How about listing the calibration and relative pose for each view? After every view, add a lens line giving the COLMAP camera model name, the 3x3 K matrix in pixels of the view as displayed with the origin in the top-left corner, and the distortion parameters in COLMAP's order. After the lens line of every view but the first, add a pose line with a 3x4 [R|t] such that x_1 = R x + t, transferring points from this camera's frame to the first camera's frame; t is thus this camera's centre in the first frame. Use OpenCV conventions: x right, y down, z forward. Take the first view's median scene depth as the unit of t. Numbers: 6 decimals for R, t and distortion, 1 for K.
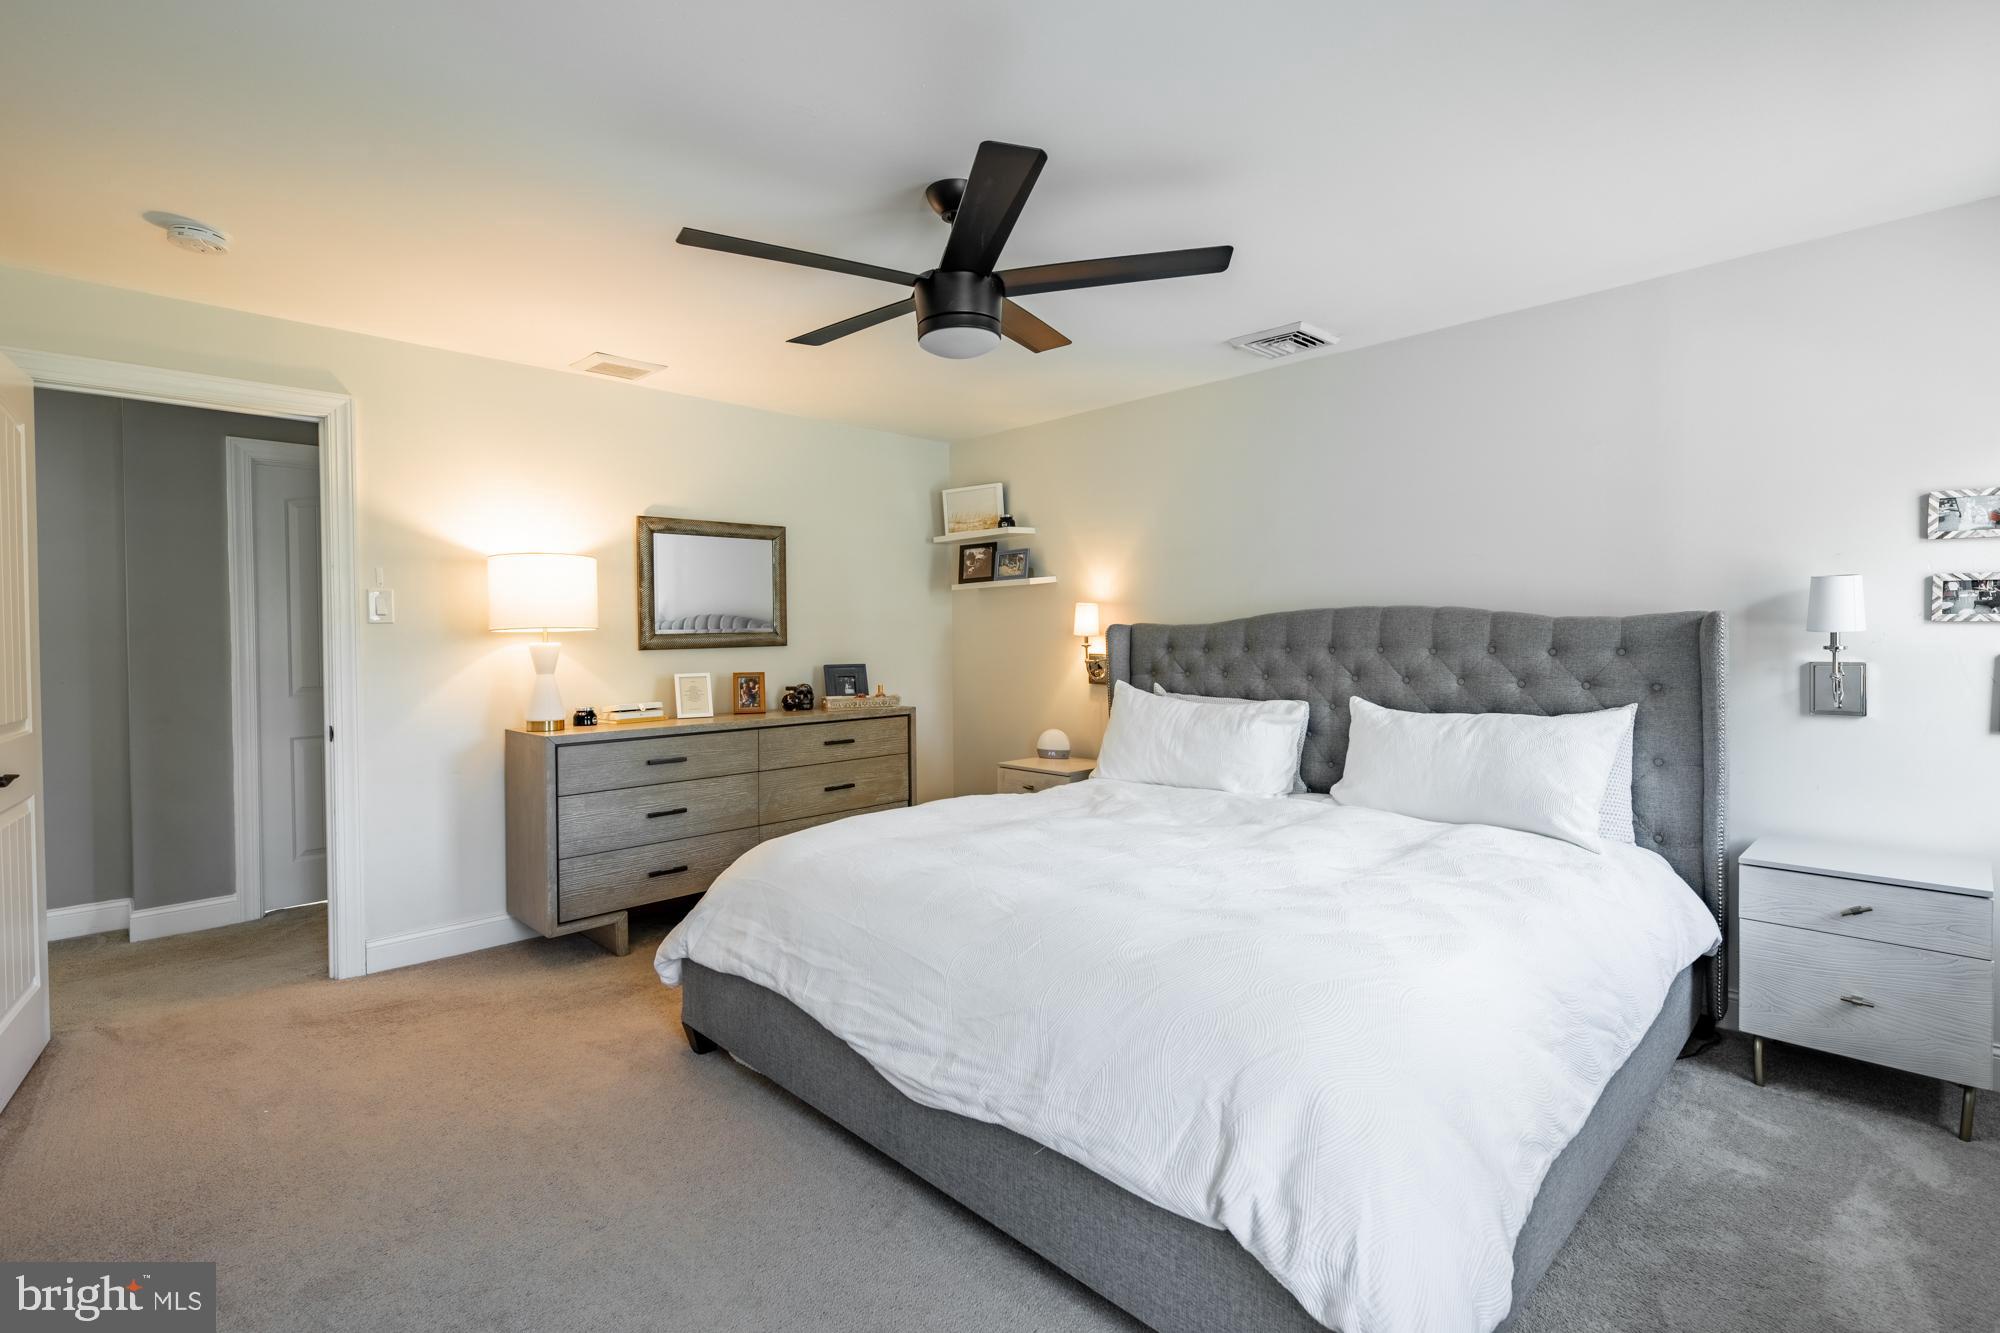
lens RADIAL K [[921.0, 0, 992.9], [0, 921.0, 656.9], [0, 0, 1]] dist [0.001051, -0.000121]
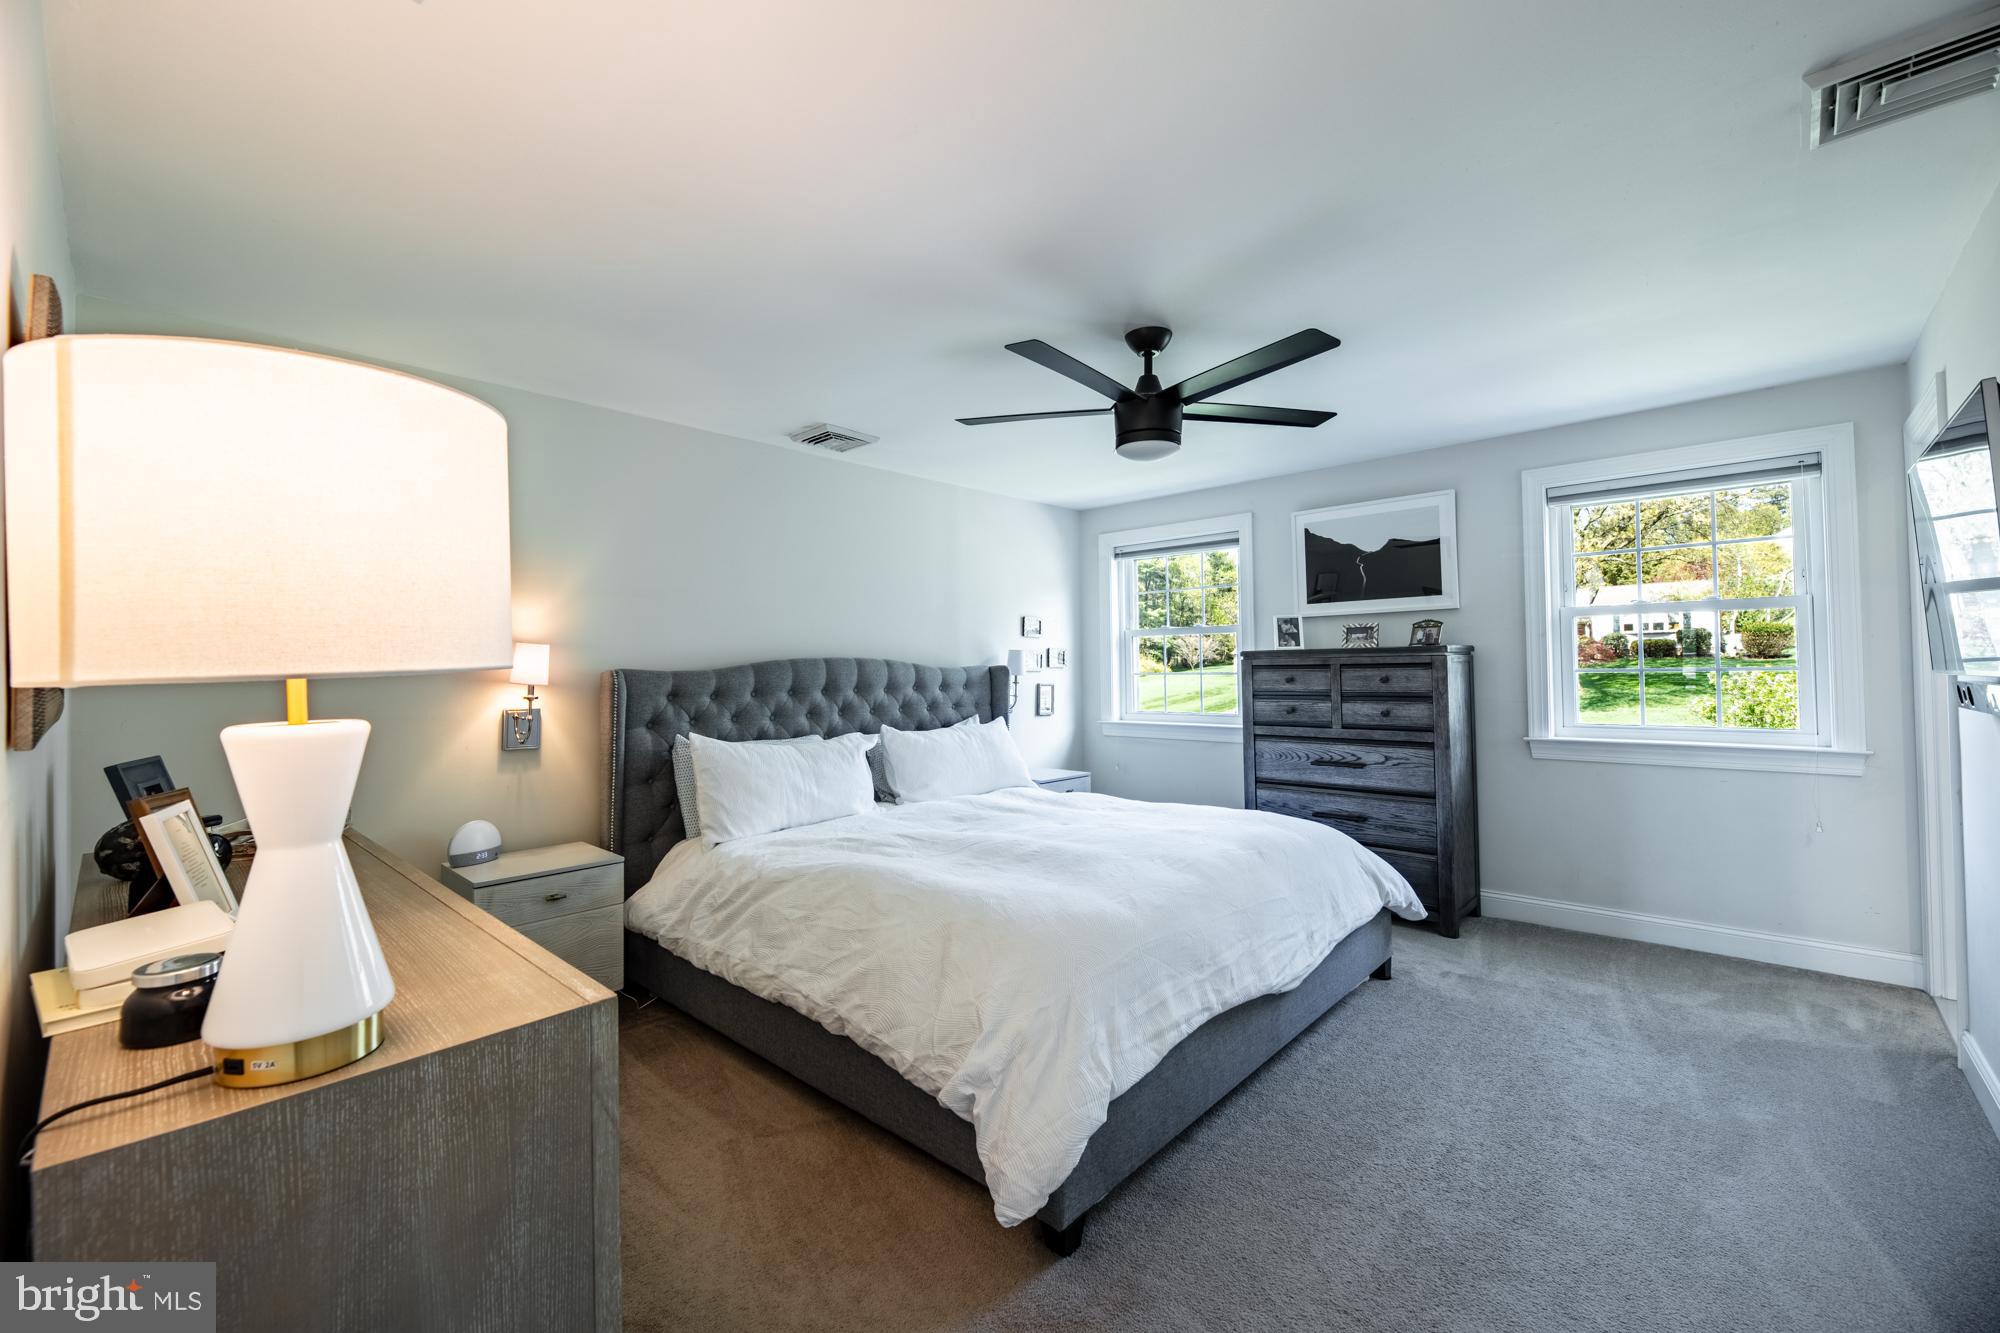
lens RADIAL K [[824.6, 0, 993.5], [0, 824.6, 661.4], [0, 0, 1]] dist [-0.004632, -0.000744]
pose [[-0.024609, 0.022963, 0.999433, -0.697448], [0.042723, 0.998847, -0.021898, -0.013889], [-0.998784, 0.042160, -0.025562, 0.758715]]
